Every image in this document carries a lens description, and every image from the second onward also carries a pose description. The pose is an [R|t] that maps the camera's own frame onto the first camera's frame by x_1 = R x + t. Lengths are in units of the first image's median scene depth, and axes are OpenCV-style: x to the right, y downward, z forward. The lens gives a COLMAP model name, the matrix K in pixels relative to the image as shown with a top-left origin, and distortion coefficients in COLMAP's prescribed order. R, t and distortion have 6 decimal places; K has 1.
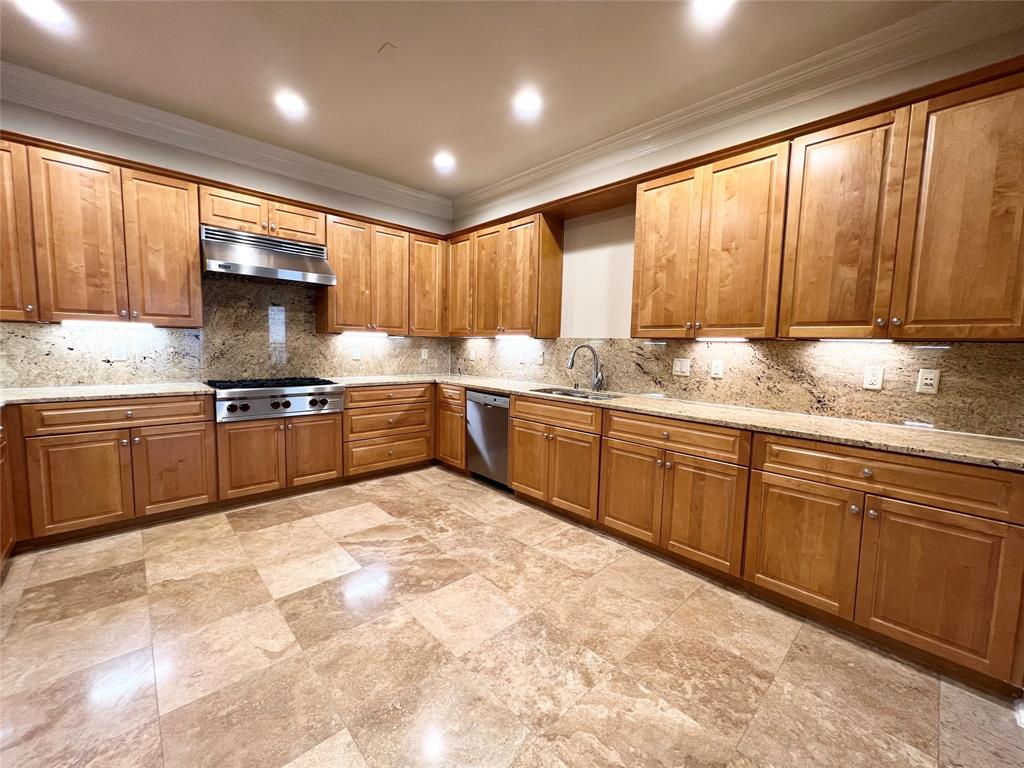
lens RADIAL K [[406.9, 0, 511.7], [0, 406.9, 380.8], [0, 0, 1]] dist [-0.002274, 0.000389]
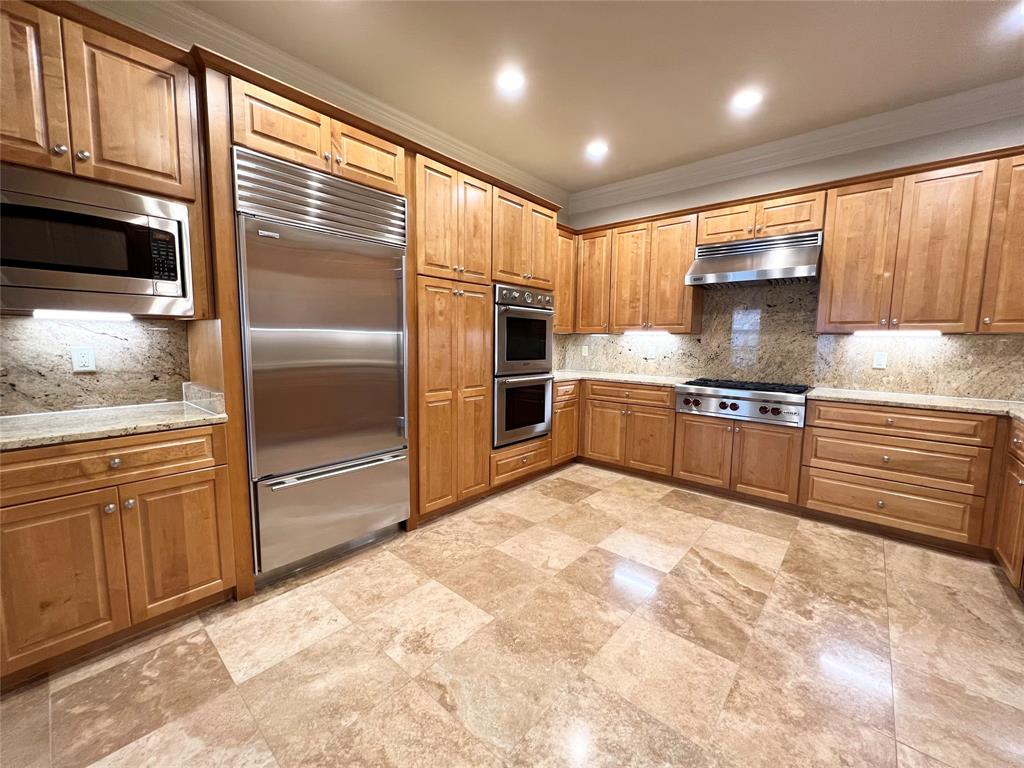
lens RADIAL K [[406.9, 0, 509.8], [0, 406.9, 380.1], [0, 0, 1]] dist [-0.002274, 0.000389]
pose [[0.098725, 0.076293, -0.992186, 0.410624], [-0.097164, 0.993031, 0.066690, -0.021777], [0.990360, 0.089821, 0.105450, 0.375518]]
